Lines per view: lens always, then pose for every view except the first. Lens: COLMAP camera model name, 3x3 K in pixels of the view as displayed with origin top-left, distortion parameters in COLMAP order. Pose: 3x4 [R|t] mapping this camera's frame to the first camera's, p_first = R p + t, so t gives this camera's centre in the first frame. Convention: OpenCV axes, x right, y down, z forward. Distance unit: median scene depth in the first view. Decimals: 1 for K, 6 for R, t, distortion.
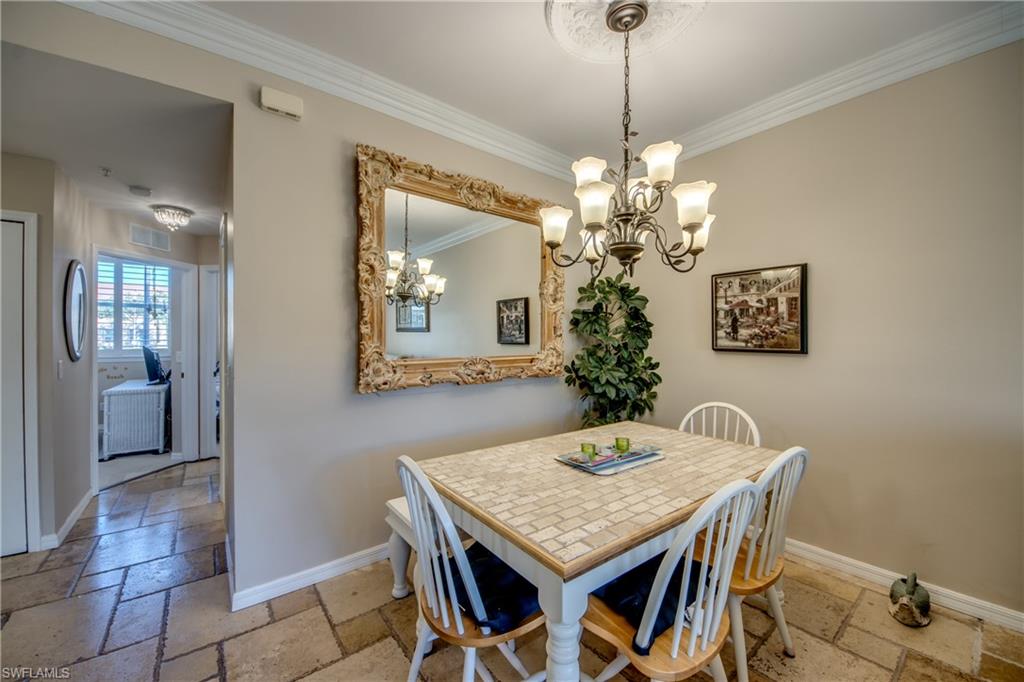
lens RADIAL K [[377.8, 0, 509.2], [0, 377.8, 348.3], [0, 0, 1]] dist [0.052541, -0.030330]
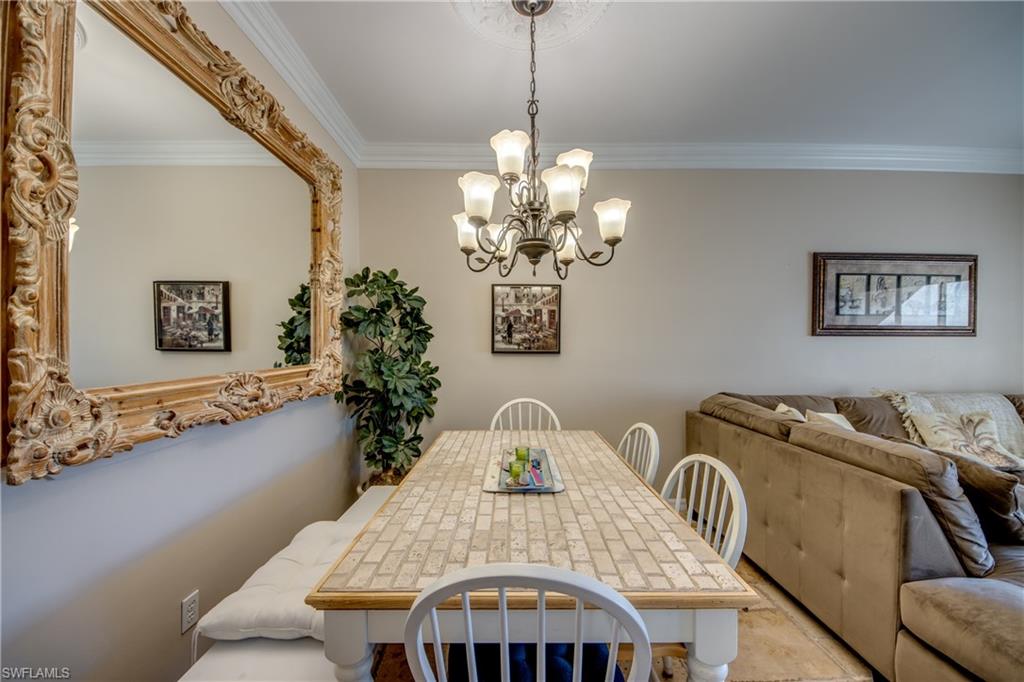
lens RADIAL K [[377.8, 0, 509.2], [0, 377.8, 348.3], [0, 0, 1]] dist [0.052541, -0.030330]
pose [[0.614560, -0.011954, 0.788779, -0.322206], [0.022438, 0.999746, -0.002330, -0.004264], [-0.788551, 0.019130, 0.614672, 0.316492]]
